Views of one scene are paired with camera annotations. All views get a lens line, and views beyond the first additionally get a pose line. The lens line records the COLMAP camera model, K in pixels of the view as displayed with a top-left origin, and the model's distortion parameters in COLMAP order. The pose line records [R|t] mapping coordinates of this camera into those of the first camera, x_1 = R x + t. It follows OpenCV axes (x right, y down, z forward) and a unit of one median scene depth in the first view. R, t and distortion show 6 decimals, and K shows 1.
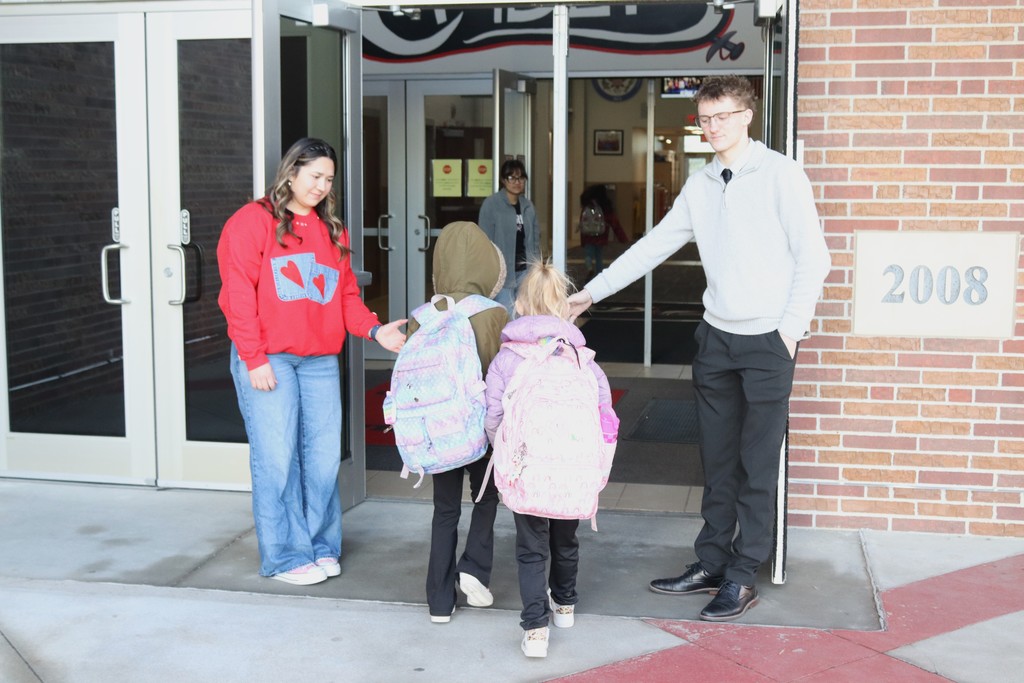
lens RADIAL K [[1368.7, 0, 512.0], [0, 1368.7, 341.5], [0, 0, 1]] dist [-0.020210, -0.015505]
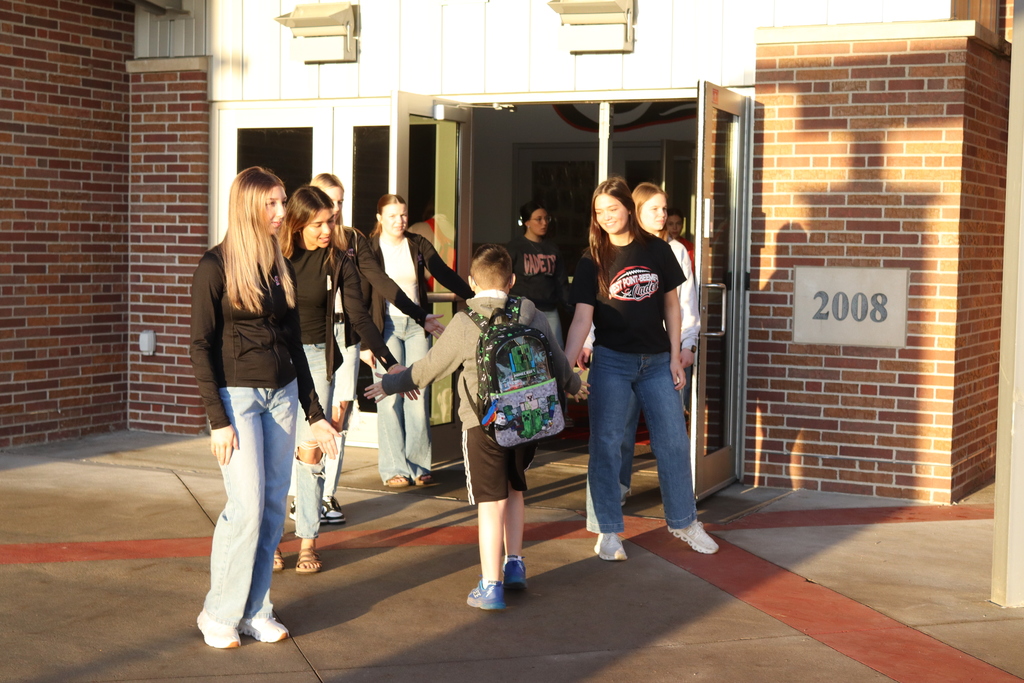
lens RADIAL K [[1659.8, 0, 512.0], [0, 1659.8, 341.5], [0, 0, 1]] dist [0.008405, 0.026968]
pose [[0.959773, 0.032057, -0.278941, 0.445762], [-0.049074, 0.997322, -0.054236, 0.097872], [0.276455, 0.065743, 0.958776, -0.661445]]
